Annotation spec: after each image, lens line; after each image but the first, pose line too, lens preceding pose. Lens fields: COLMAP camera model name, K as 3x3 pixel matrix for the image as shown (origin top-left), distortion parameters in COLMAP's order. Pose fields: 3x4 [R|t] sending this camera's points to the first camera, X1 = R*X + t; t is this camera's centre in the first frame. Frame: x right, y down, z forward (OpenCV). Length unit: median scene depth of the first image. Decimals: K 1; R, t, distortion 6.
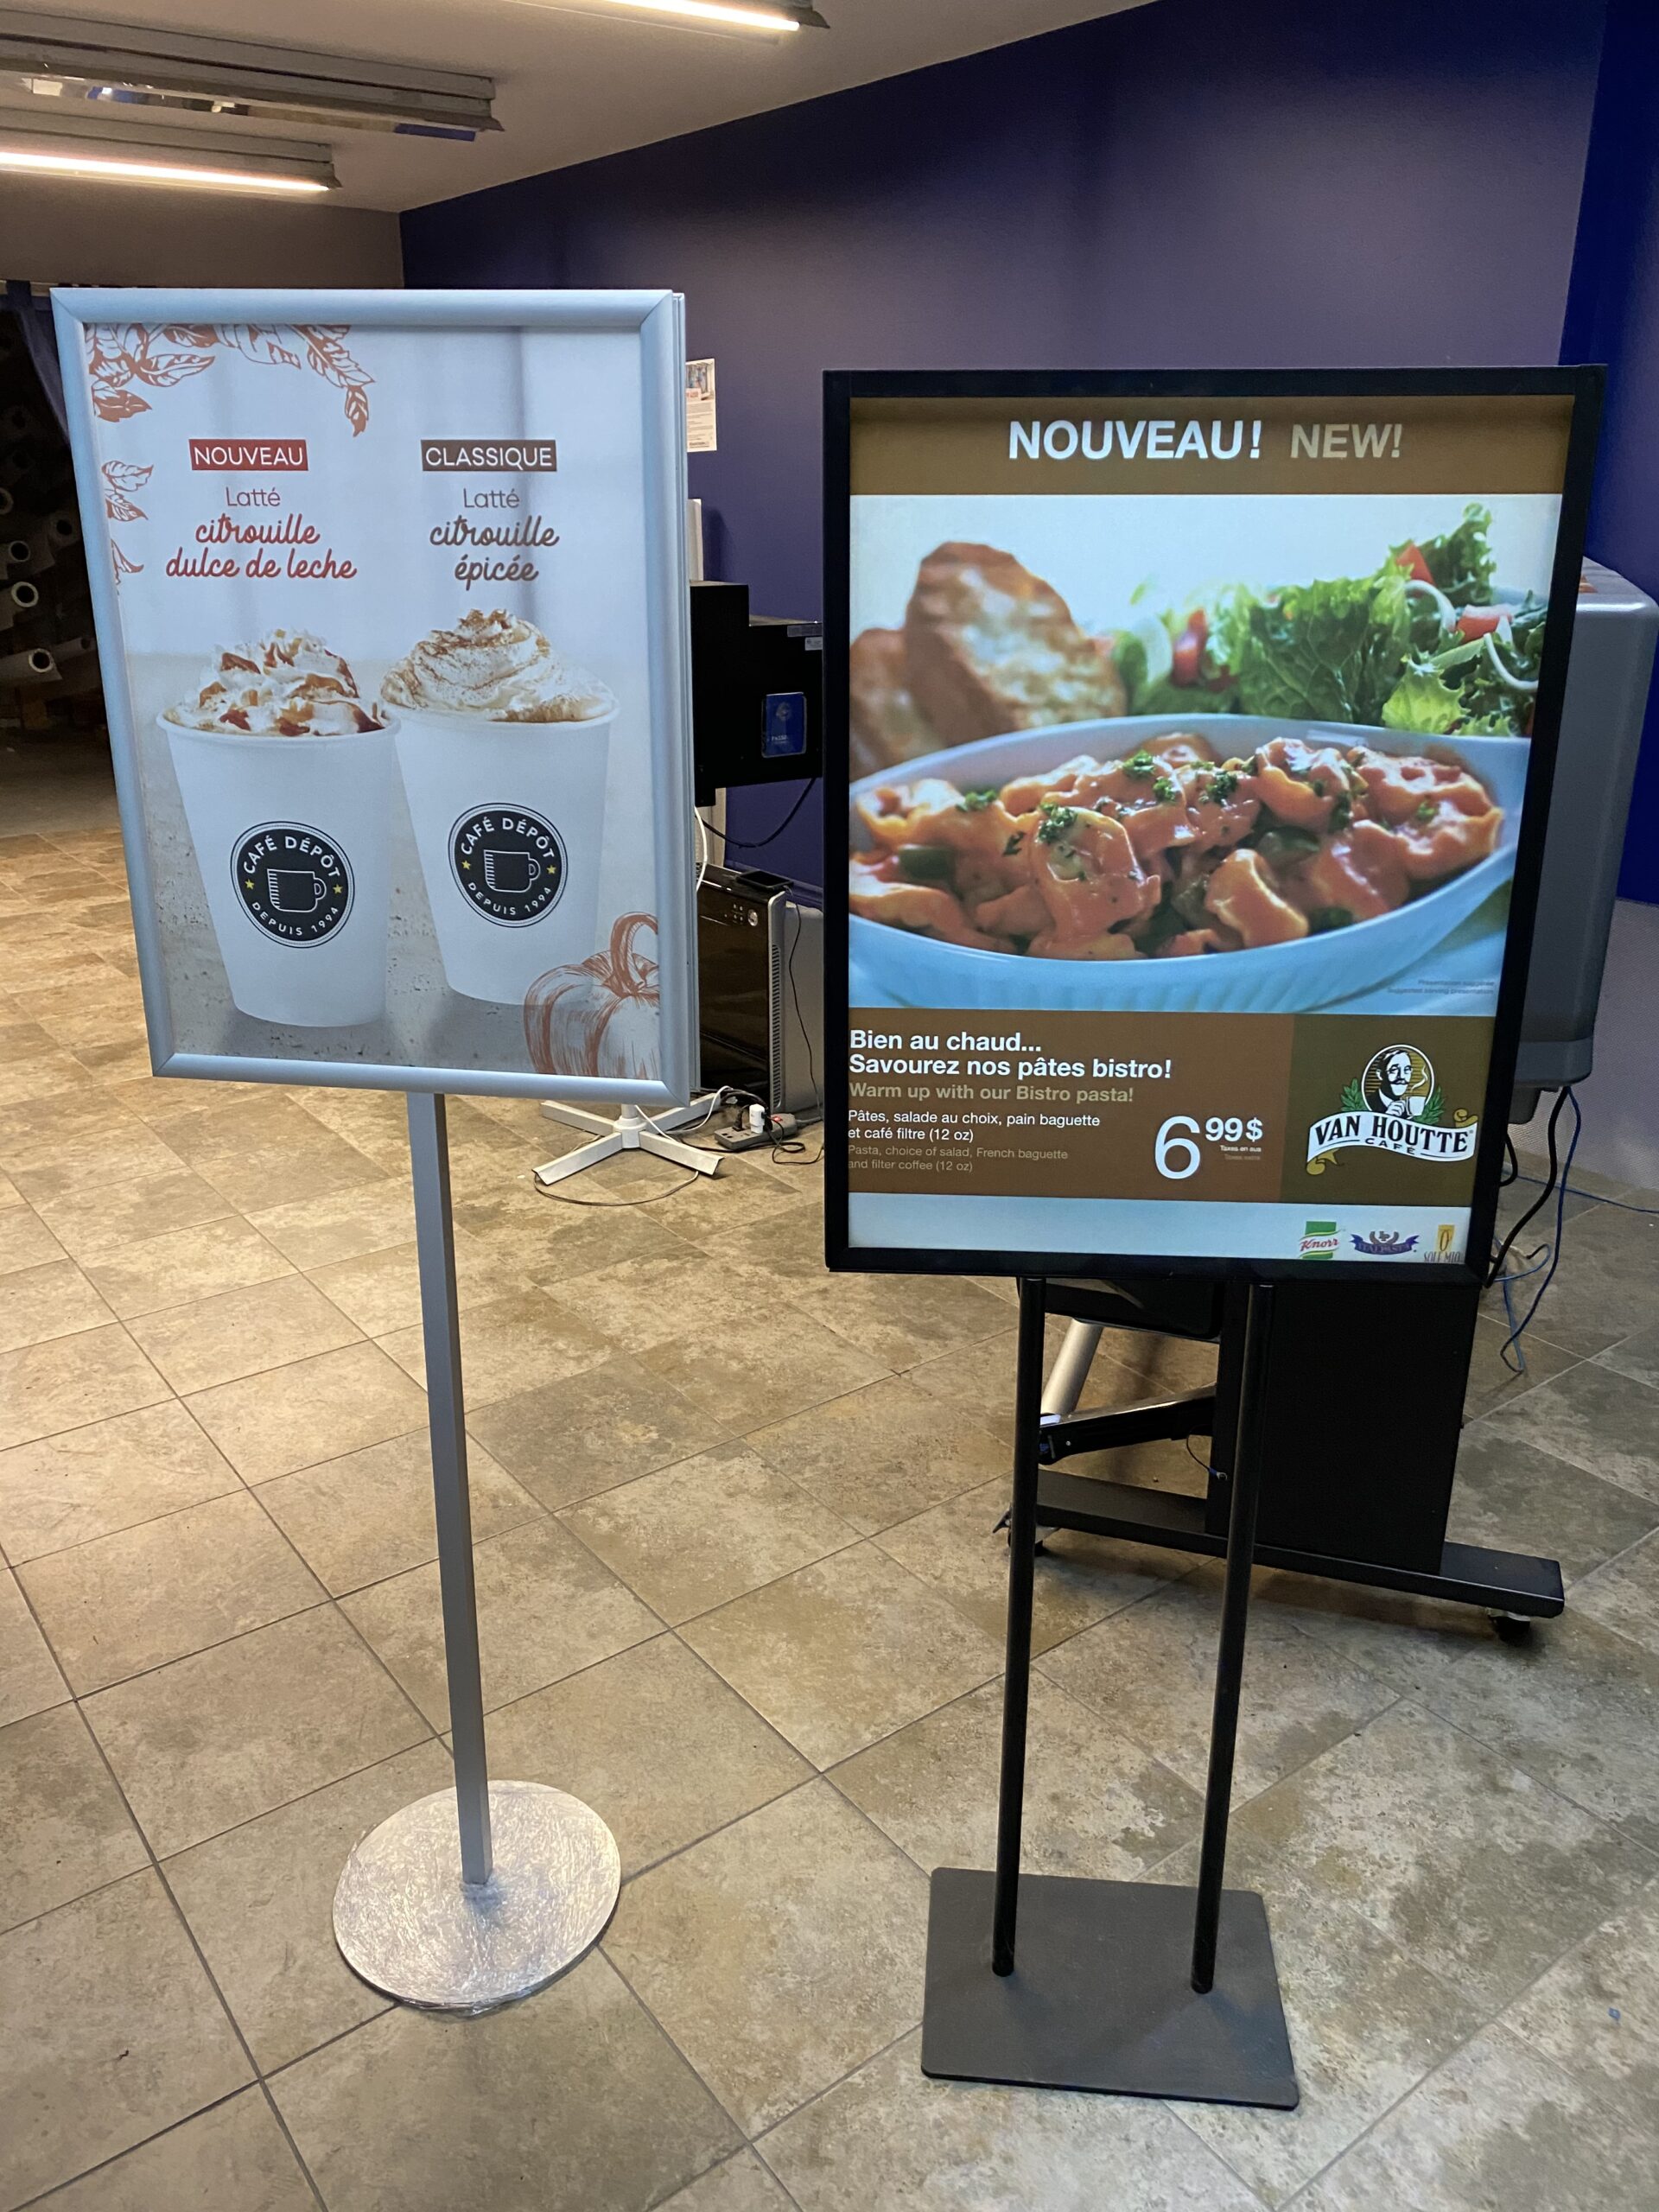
lens RADIAL K [[1693.7, 0, 835.1], [0, 1693.7, 1109.6], [0, 0, 1]] dist [0.029679, -0.034598]
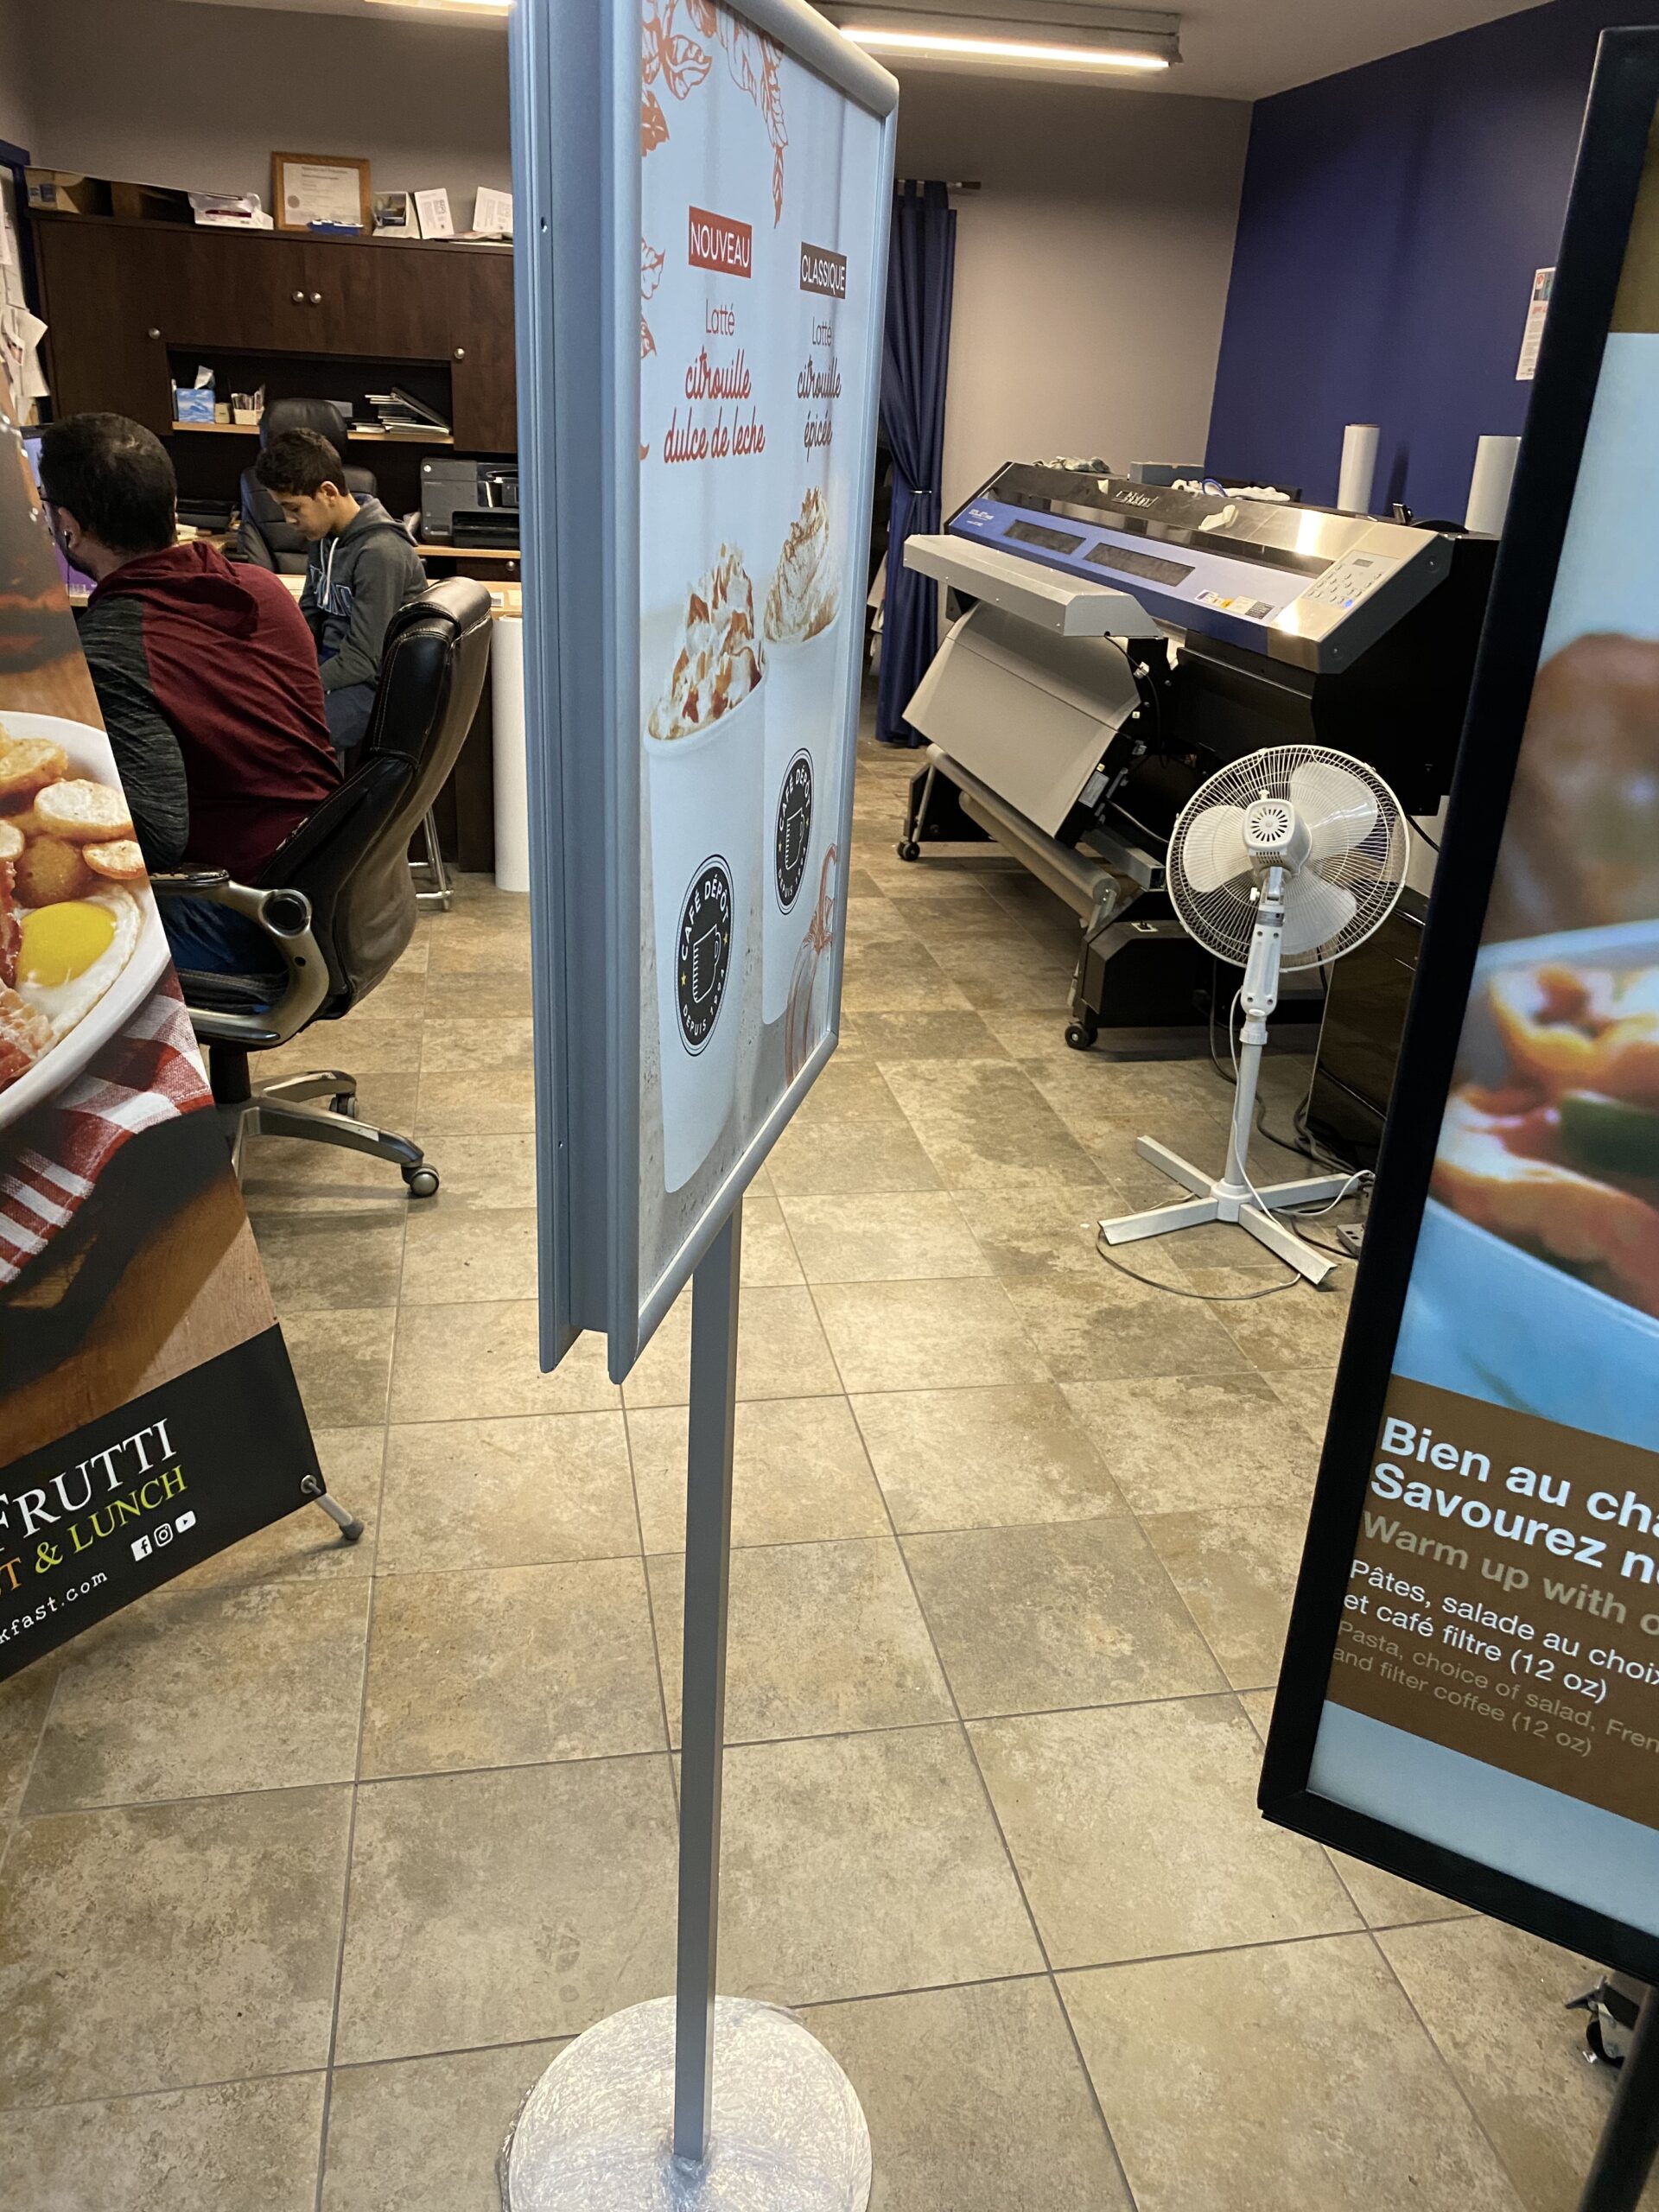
lens RADIAL K [[1693.7, 0, 811.6], [0, 1693.7, 1096.9], [0, 0, 1]] dist [0.029679, -0.034598]
pose [[0.892387, 0.208108, -0.400420, 0.023606], [-0.195991, 0.977996, 0.071497, -0.085887], [0.406488, 0.014675, 0.913538, 0.282913]]
